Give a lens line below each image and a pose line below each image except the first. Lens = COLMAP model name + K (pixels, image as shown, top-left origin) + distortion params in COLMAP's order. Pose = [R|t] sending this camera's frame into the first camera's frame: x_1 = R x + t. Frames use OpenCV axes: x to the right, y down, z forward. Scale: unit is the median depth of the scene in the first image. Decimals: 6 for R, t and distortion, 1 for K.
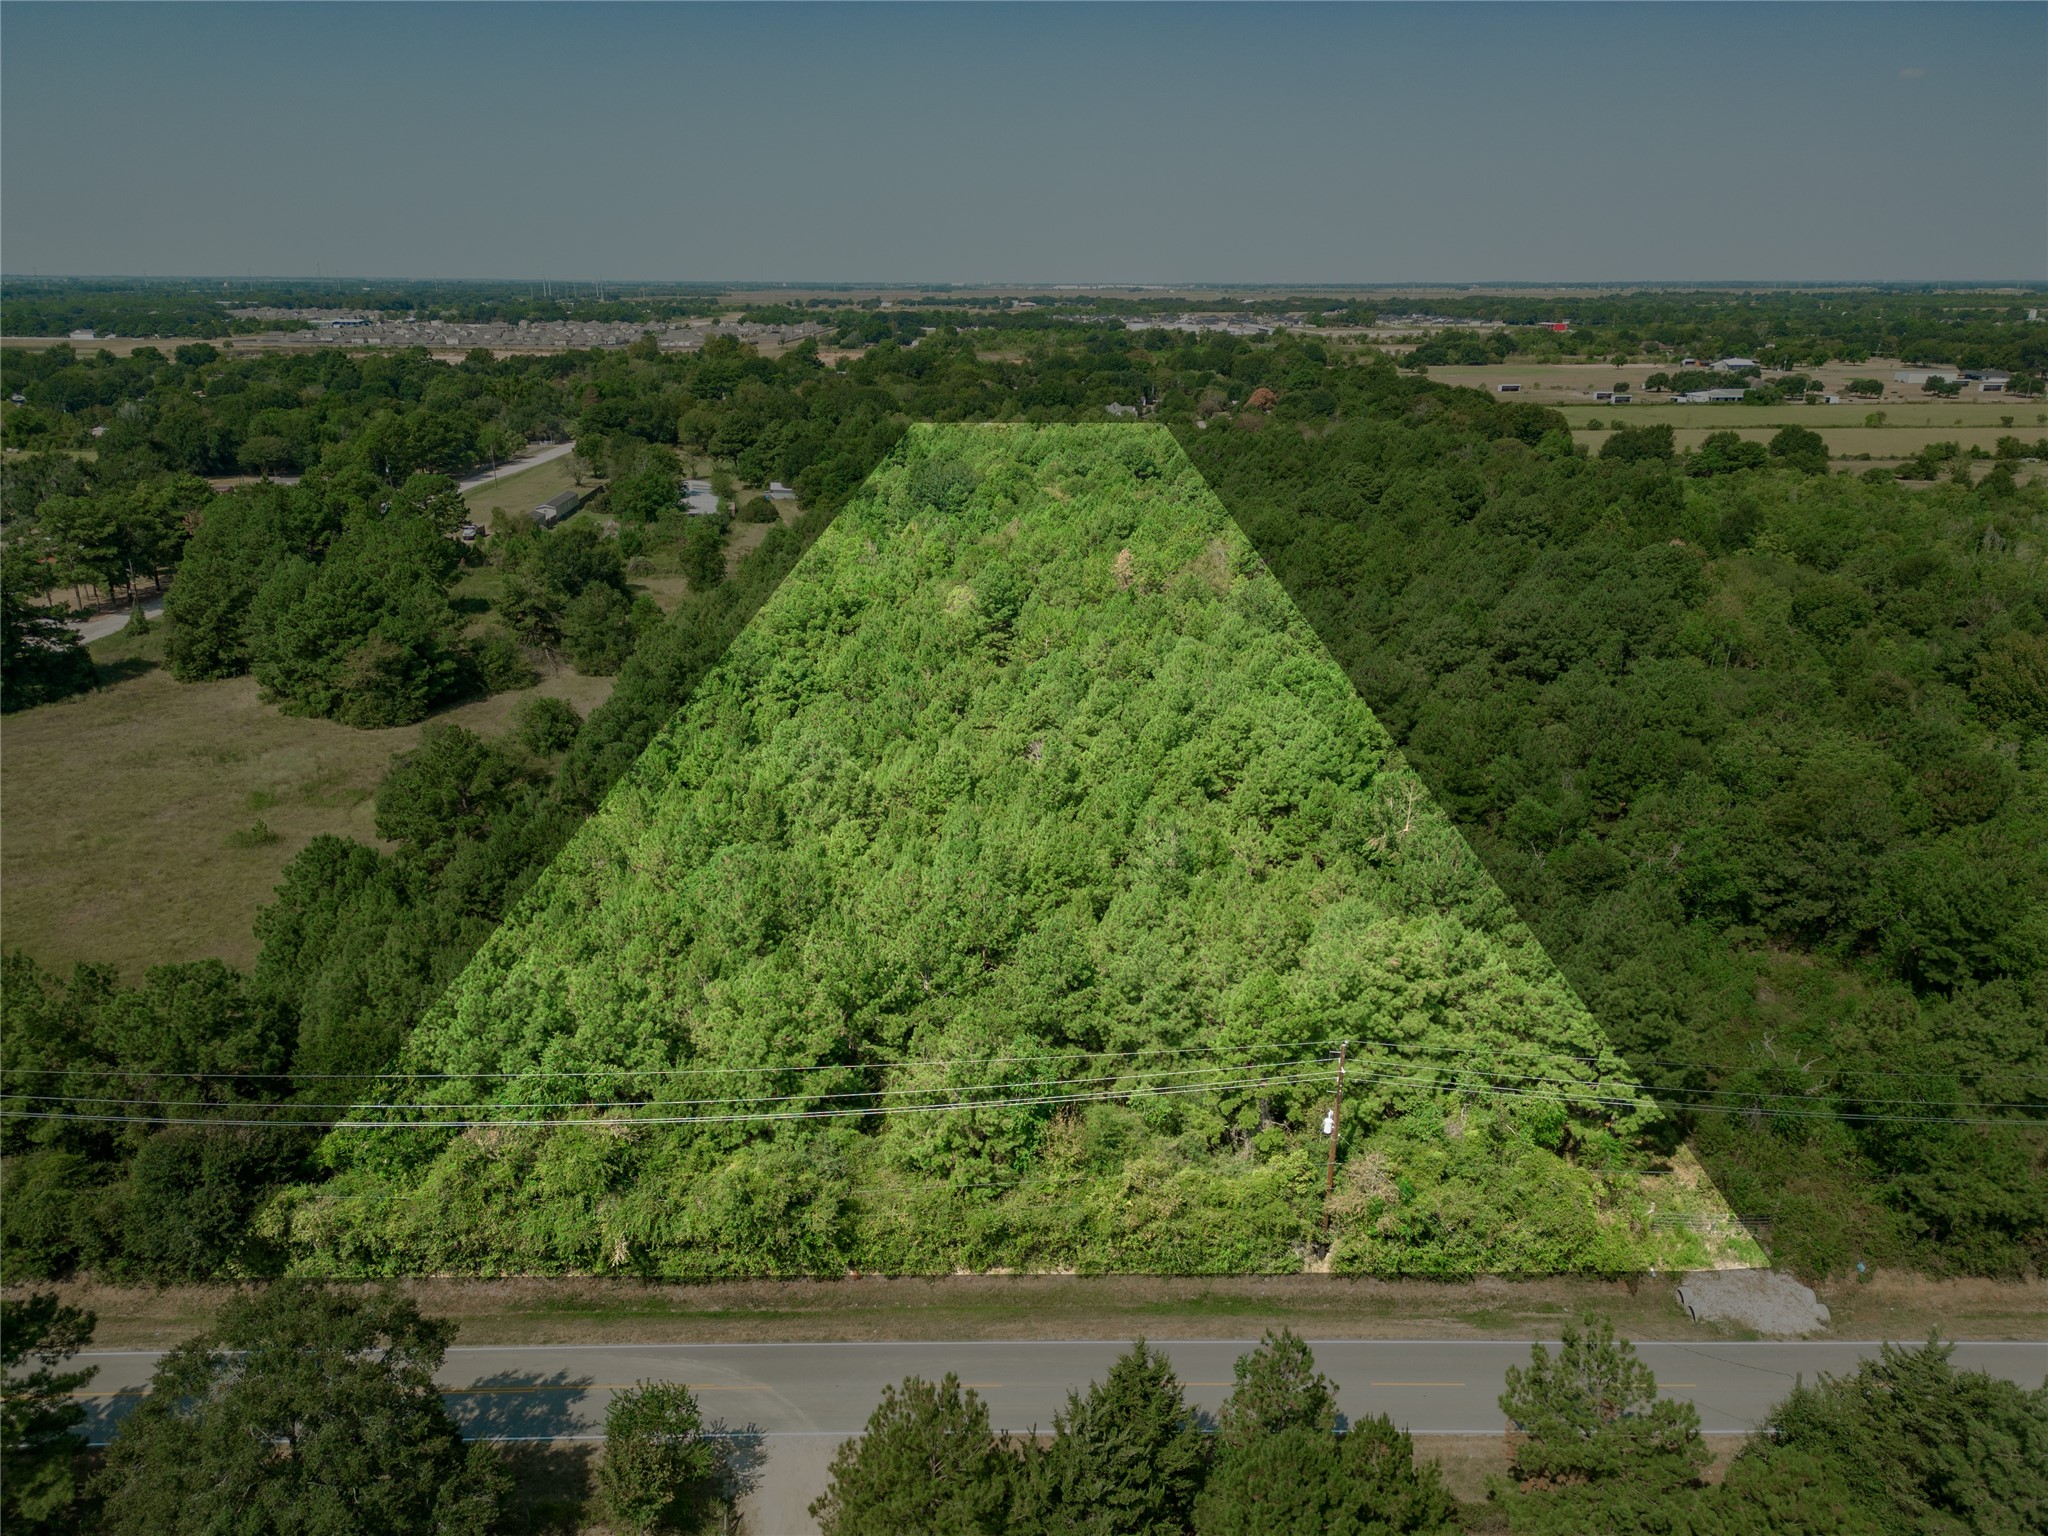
lens RADIAL K [[1456.6, 0, 1027.0], [0, 1456.6, 735.6], [0, 0, 1]] dist [0.073541, -0.067680]
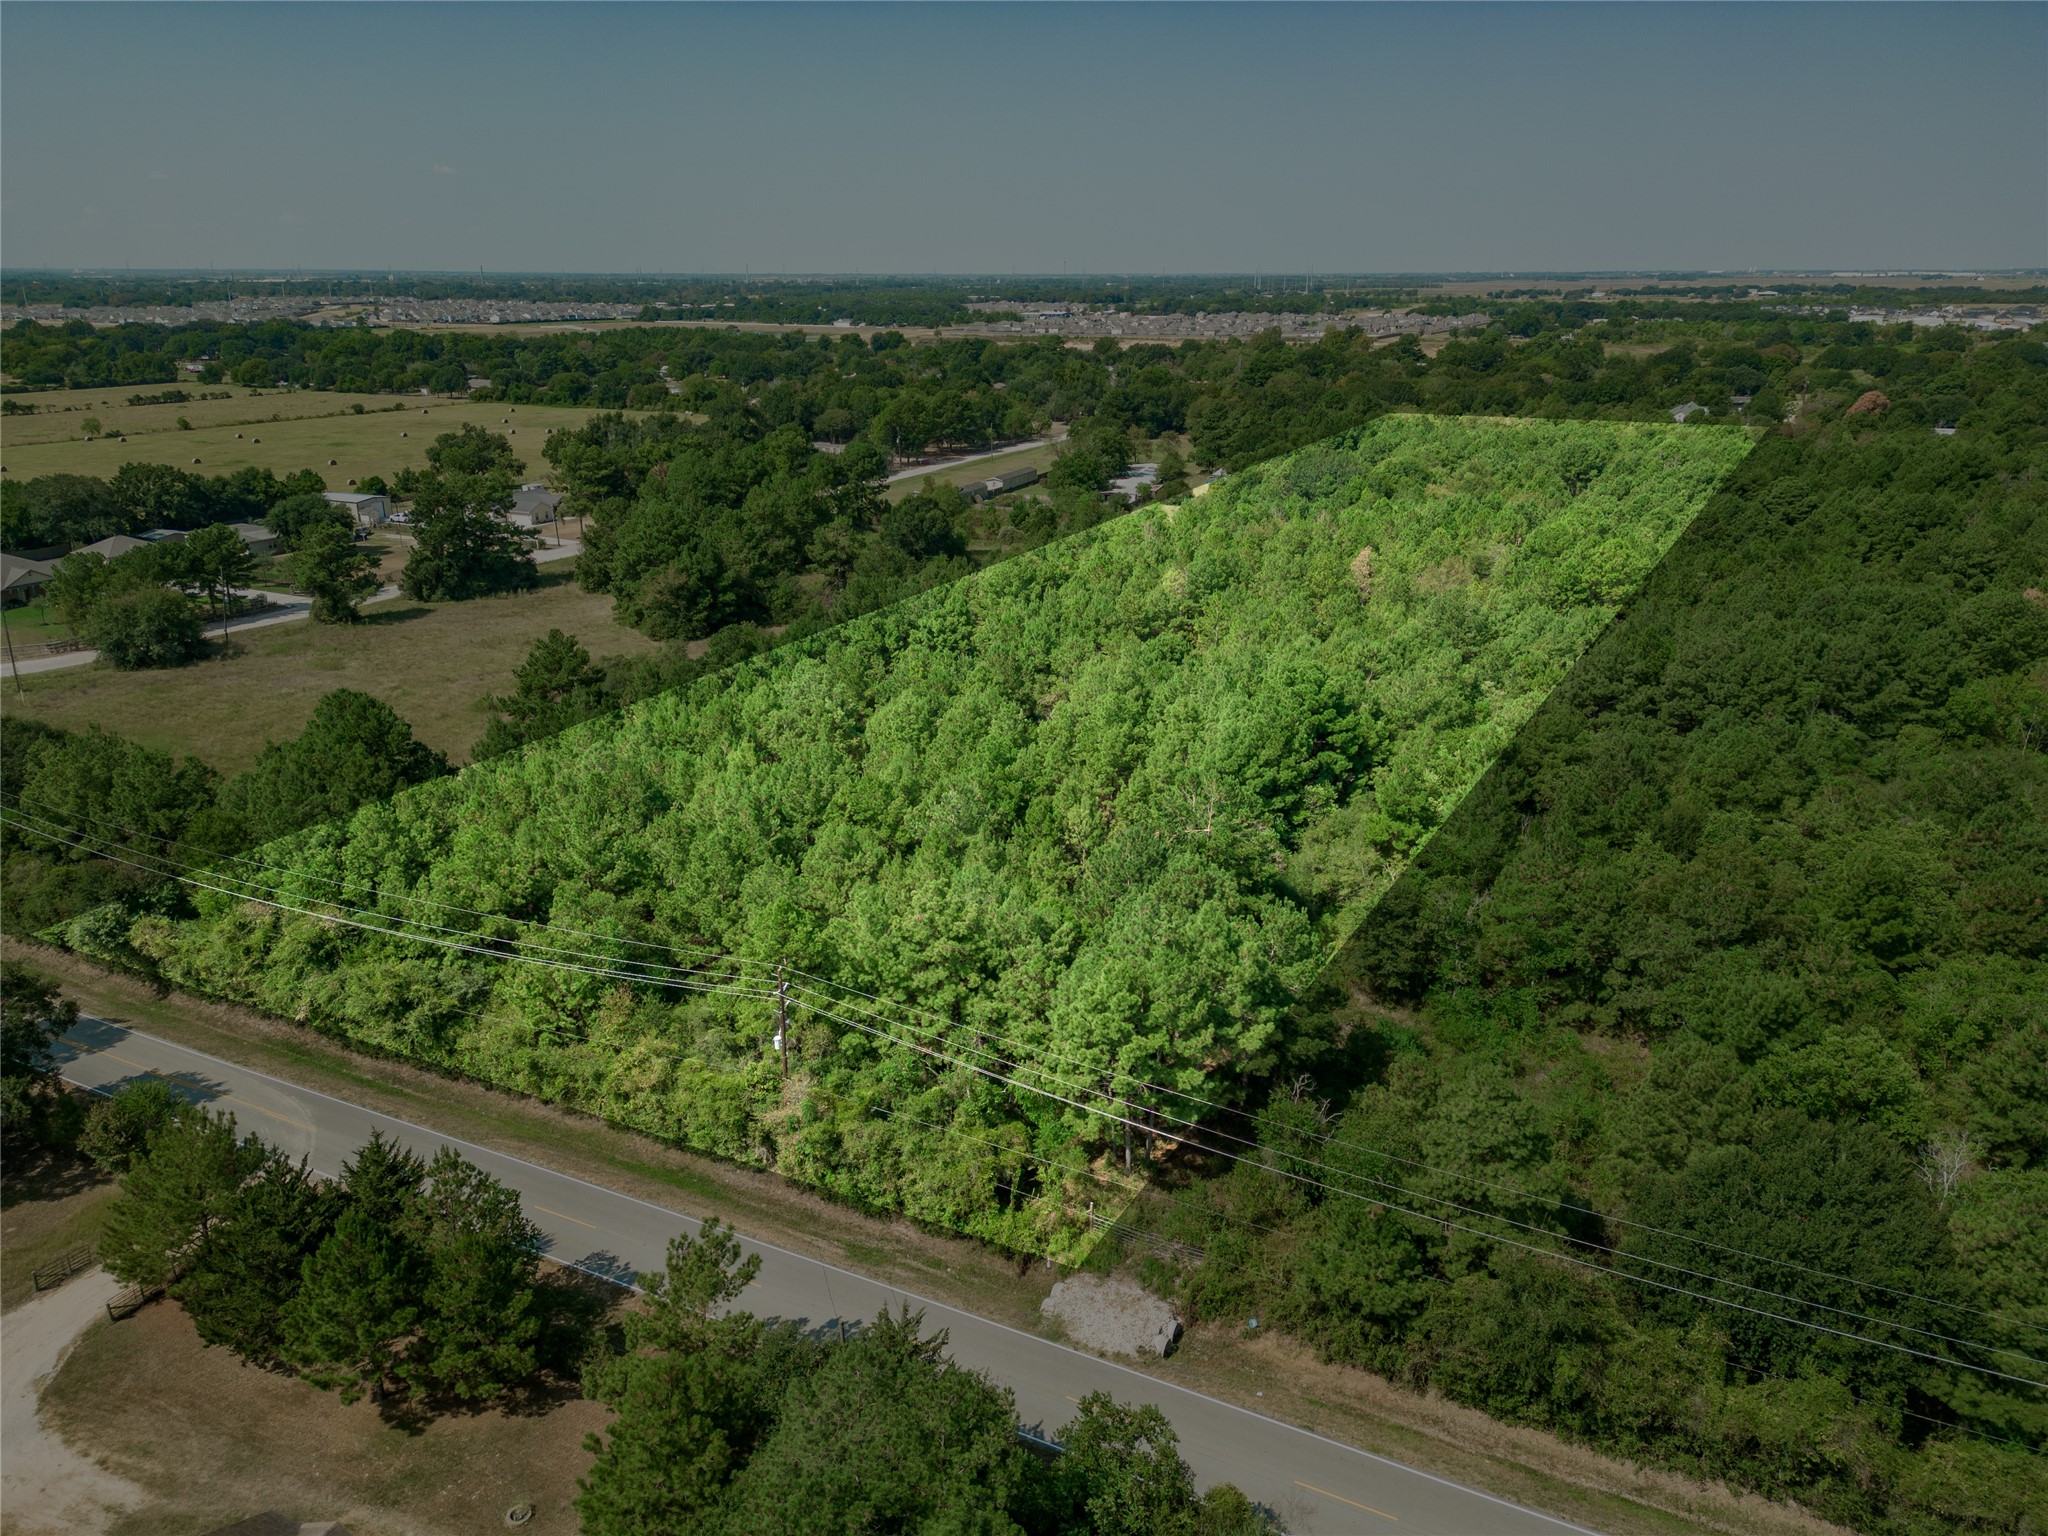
lens RADIAL K [[1444.4, 0, 1027.4], [0, 1444.4, 754.8], [0, 0, 1]] dist [0.084711, -0.082927]
pose [[0.890826, 0.141703, -0.431682, 0.357674], [-0.133591, 0.989813, 0.049234, -0.011212], [0.434261, 0.013810, 0.900681, 0.044307]]
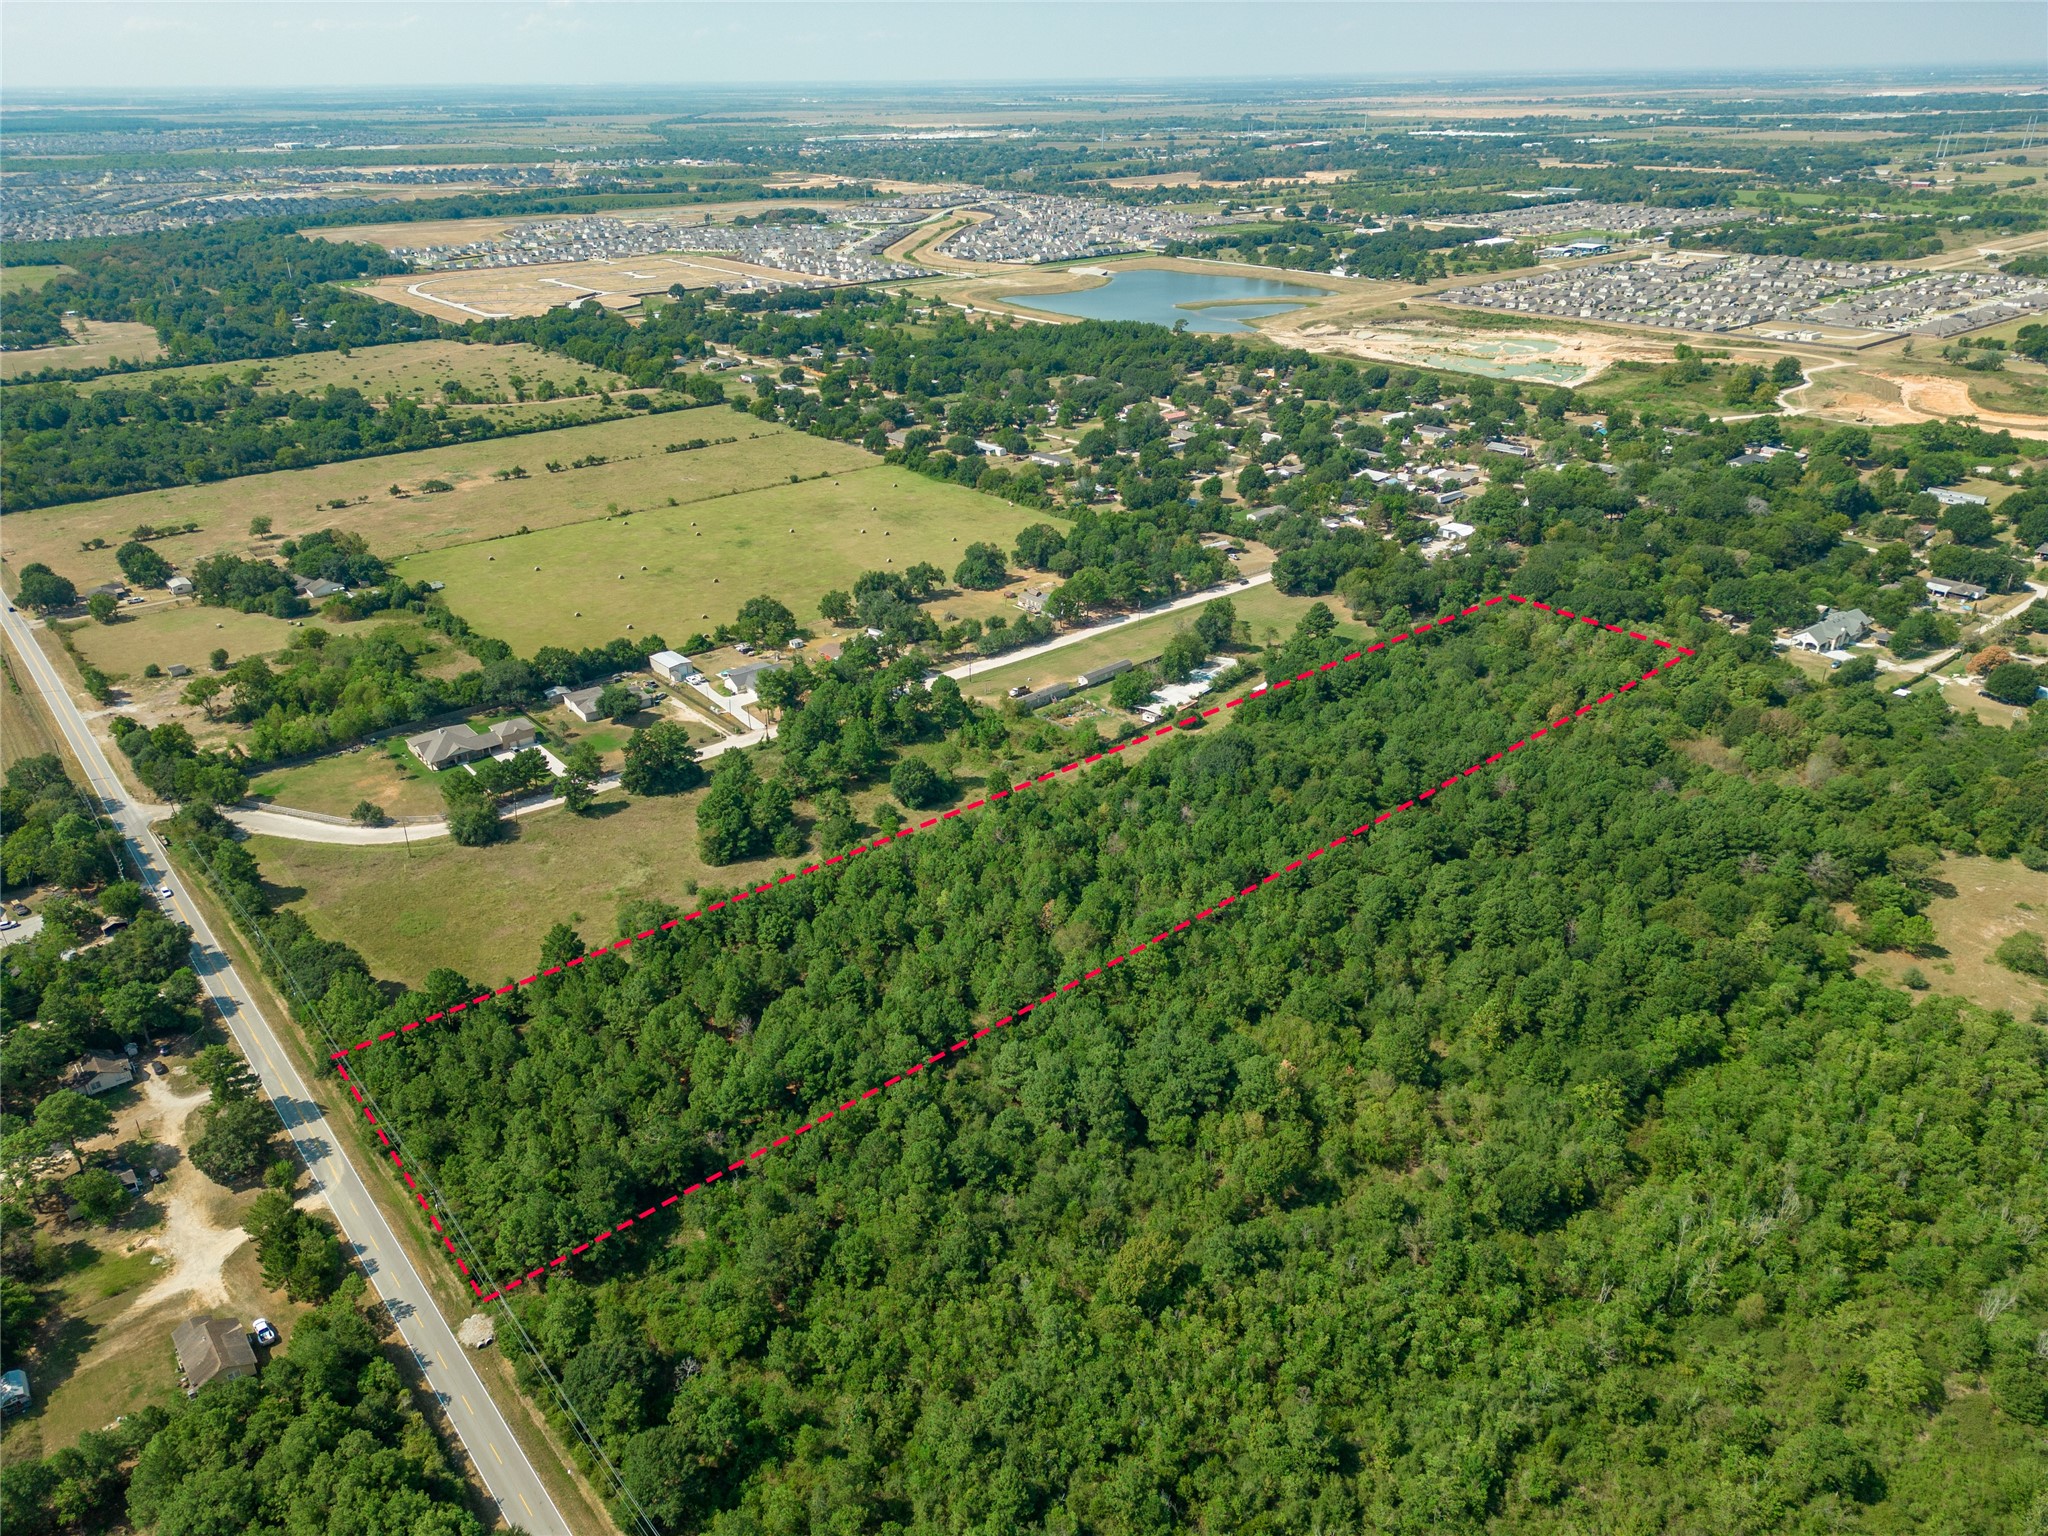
lens RADIAL K [[1428.7, 0, 1024.0], [0, 1428.7, 768.0], [0, 0, 1]] dist [0.088316, -0.090470]
pose [[0.627372, 0.331543, -0.704616, 1.303404], [-0.219095, 0.943438, 0.248840, -0.768545], [0.747263, -0.001737, 0.664526, -0.074706]]
